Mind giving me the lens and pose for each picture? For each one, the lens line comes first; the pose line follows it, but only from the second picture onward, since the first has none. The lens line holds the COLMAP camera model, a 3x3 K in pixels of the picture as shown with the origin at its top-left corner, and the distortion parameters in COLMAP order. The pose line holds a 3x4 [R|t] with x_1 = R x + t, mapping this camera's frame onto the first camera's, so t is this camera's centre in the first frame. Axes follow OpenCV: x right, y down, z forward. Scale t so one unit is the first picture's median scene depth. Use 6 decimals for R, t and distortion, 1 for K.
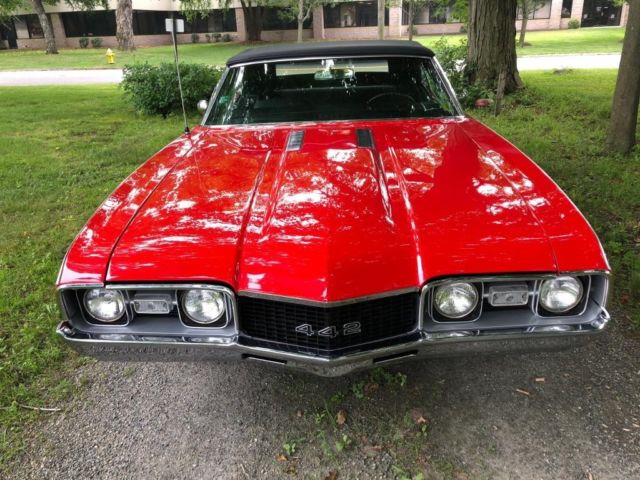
lens RADIAL K [[520.0, 0, 322.4], [0, 520.0, 240.8], [0, 0, 1]] dist [0.027406, -0.006838]
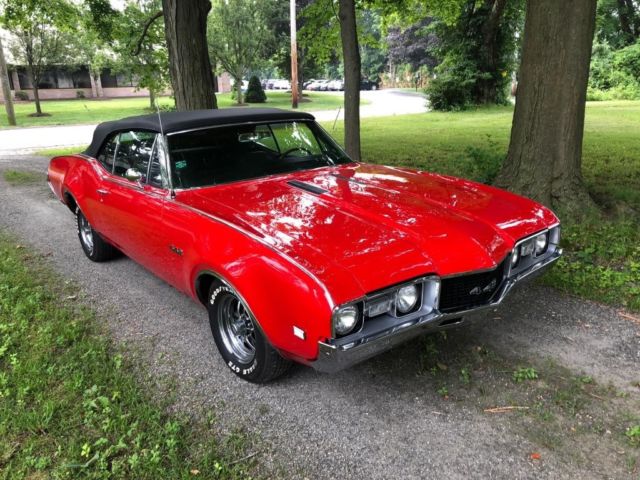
lens RADIAL K [[520.0, 0, 316.8], [0, 520.0, 234.7], [0, 0, 1]] dist [0.027406, -0.006838]
pose [[0.766601, -0.168601, 0.619594, -1.073803], [0.241577, 0.969750, -0.035010, -0.041237], [-0.594948, 0.176519, 0.784141, 0.027014]]
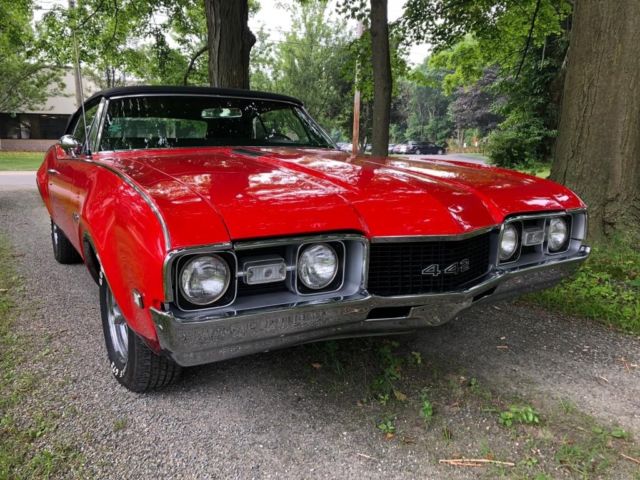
lens RADIAL K [[520.0, 0, 313.1], [0, 520.0, 235.3], [0, 0, 1]] dist [0.027406, -0.006838]
pose [[0.847333, -0.046607, 0.529013, -0.625877], [0.164200, 0.970323, -0.177515, 0.199718], [-0.505040, 0.237278, 0.829839, 0.201849]]
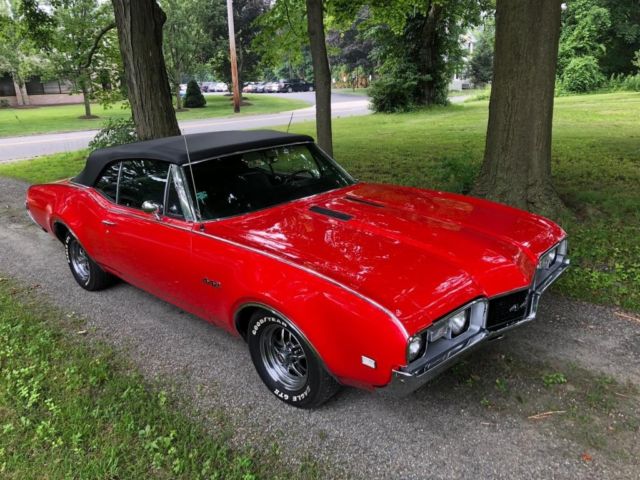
lens RADIAL K [[520.0, 0, 312.9], [0, 520.0, 234.4], [0, 0, 1]] dist [0.027406, -0.006838]
pose [[0.686284, -0.206956, 0.697269, -1.295768], [0.295196, 0.955411, -0.006970, -0.190403], [-0.664736, 0.210614, 0.716776, 0.141947]]
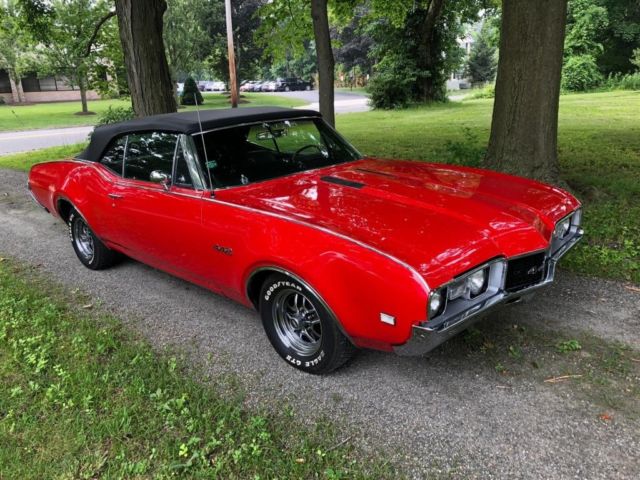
lens RADIAL K [[520.0, 0, 312.0], [0, 520.0, 236.5], [0, 0, 1]] dist [0.027406, -0.006838]
pose [[0.682792, -0.205629, 0.701079, -1.336886], [0.291459, 0.956578, -0.003290, -0.105229], [-0.669960, 0.206582, 0.713076, 0.209506]]
